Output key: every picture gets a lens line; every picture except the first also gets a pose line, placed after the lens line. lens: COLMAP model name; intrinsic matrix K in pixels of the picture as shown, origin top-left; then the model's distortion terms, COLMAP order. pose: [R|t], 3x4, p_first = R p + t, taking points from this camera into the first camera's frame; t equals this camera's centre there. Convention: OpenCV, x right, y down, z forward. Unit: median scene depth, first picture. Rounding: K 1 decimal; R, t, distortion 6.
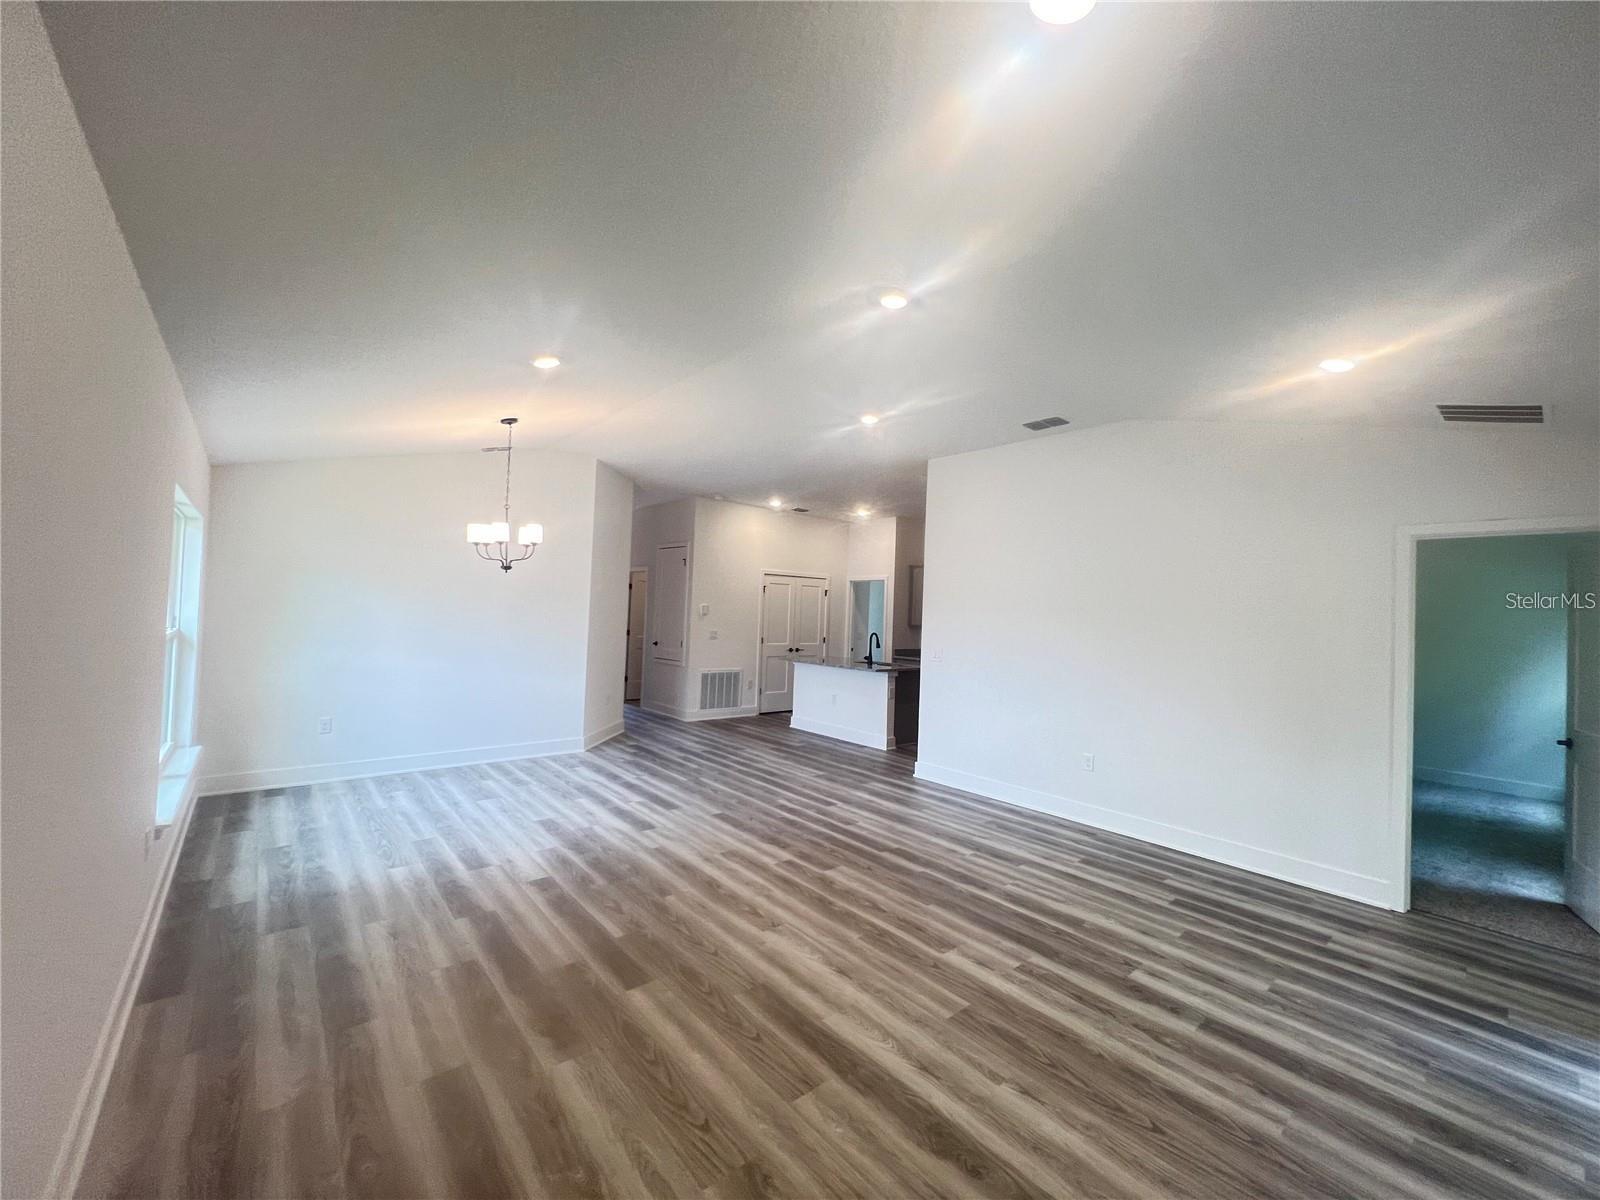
lens RADIAL K [[638.1, 0, 800.2], [0, 638.1, 601.0], [0, 0, 1]] dist [-0.002078, -0.000109]
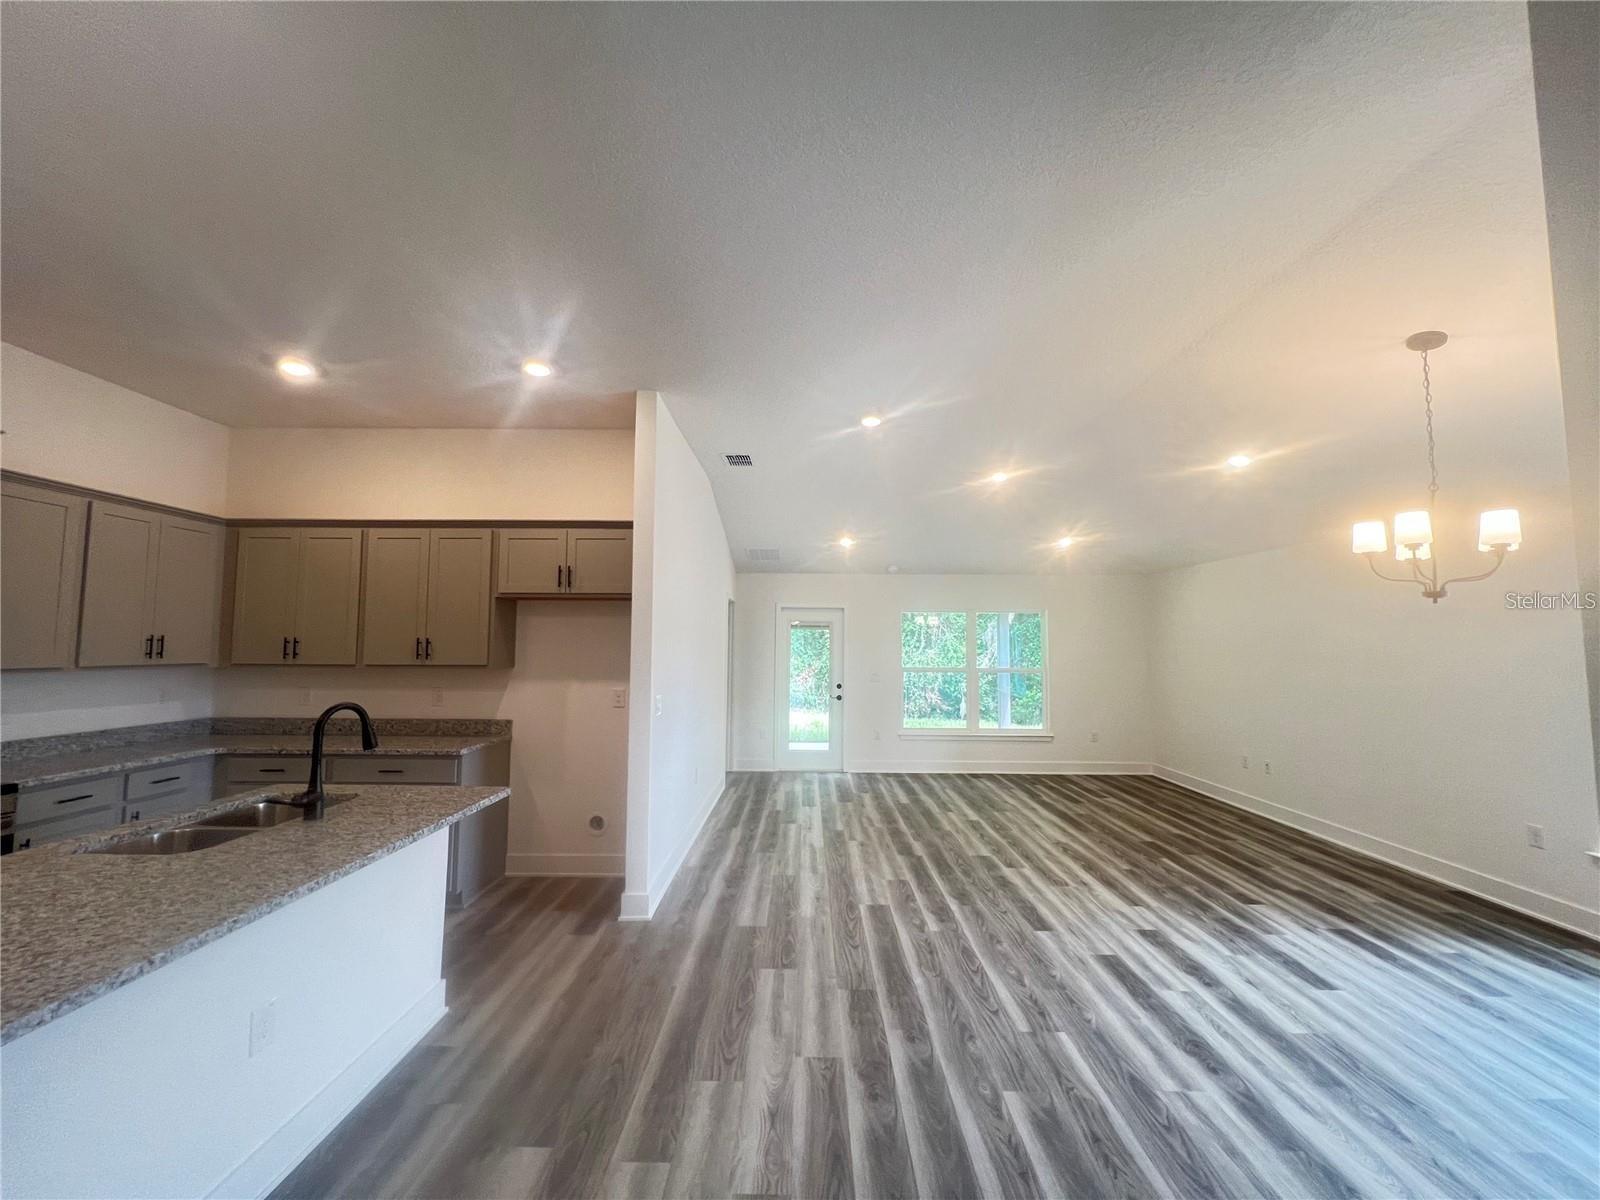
lens RADIAL K [[638.1, 0, 802.1], [0, 638.1, 596.0], [0, 0, 1]] dist [-0.002078, -0.000109]
pose [[-0.758515, 0.007506, 0.651613, -0.422155], [-0.048127, 0.996558, -0.067503, 0.015082], [-0.649876, -0.082562, -0.755542, 1.870109]]
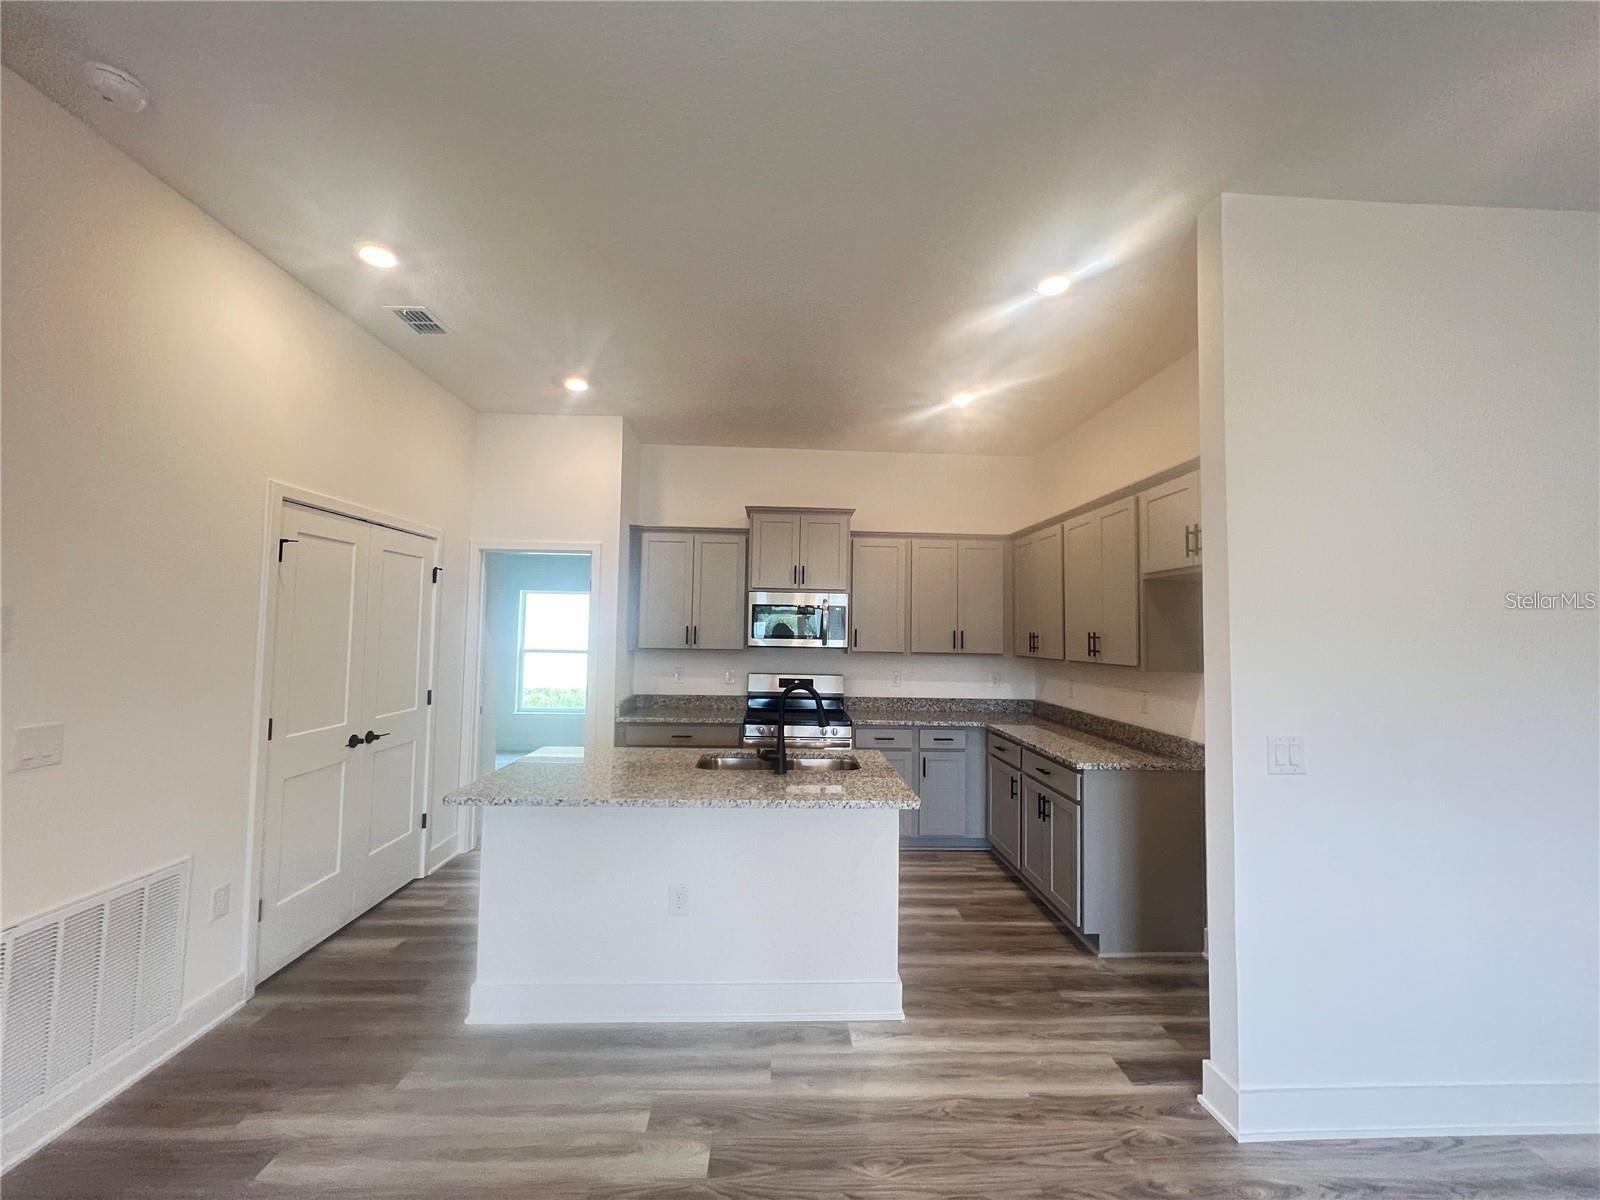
lens RADIAL K [[638.1, 0, 802.5], [0, 638.1, 607.7], [0, 0, 1]] dist [-0.002078, -0.000109]
pose [[0.614215, 0.003703, 0.789130, -0.311107], [-0.008747, 0.999960, 0.002117, 0.011241], [-0.789091, -0.008203, 0.614222, 1.429613]]
